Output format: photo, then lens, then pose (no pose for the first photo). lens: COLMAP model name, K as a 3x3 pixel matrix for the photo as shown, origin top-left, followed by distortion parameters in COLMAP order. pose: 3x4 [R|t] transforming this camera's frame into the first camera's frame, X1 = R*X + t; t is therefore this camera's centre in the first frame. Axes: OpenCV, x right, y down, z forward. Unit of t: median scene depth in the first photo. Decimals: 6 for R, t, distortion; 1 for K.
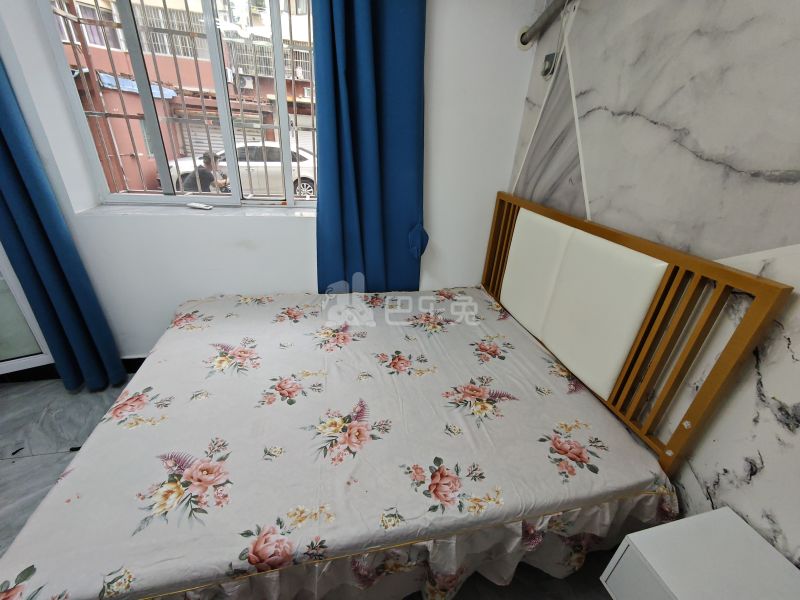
lens RADIAL K [[333.4, 0, 400.6], [0, 333.4, 302.6], [0, 0, 1]] dist [-0.010230, 0.008628]
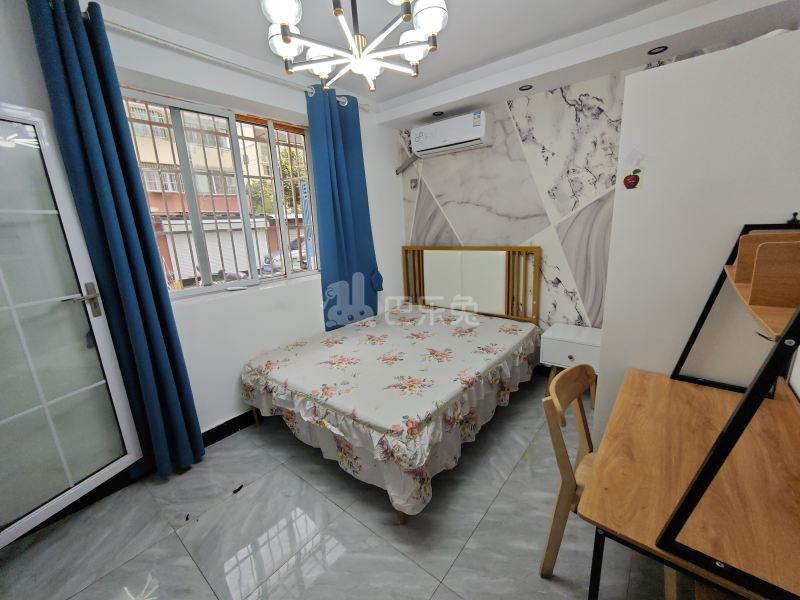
lens RADIAL K [[332.7, 0, 401.2], [0, 332.7, 303.3], [0, 0, 1]] dist [0.001072, 0.000342]
pose [[0.779821, -0.246291, 0.575516, -1.197841], [0.368923, 0.923549, -0.104657, 0.191535], [-0.505742, 0.293935, 0.811066, -0.508636]]
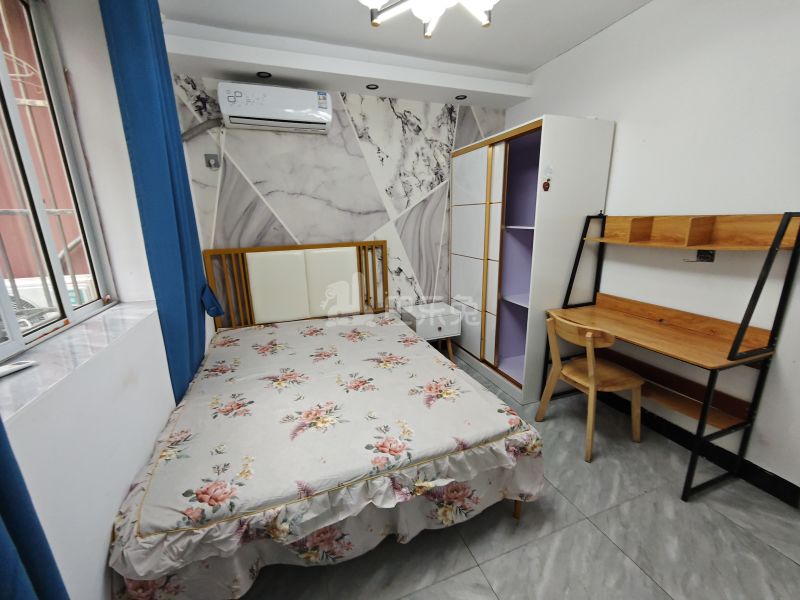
lens RADIAL K [[333.4, 0, 400.6], [0, 333.4, 302.6], [0, 0, 1]] dist [-0.010230, 0.008628]
pose [[-0.132437, -0.307147, 0.942402, -1.494198], [0.461242, 0.822465, 0.332876, -0.369251], [-0.877335, 0.478761, 0.032744, 0.630429]]
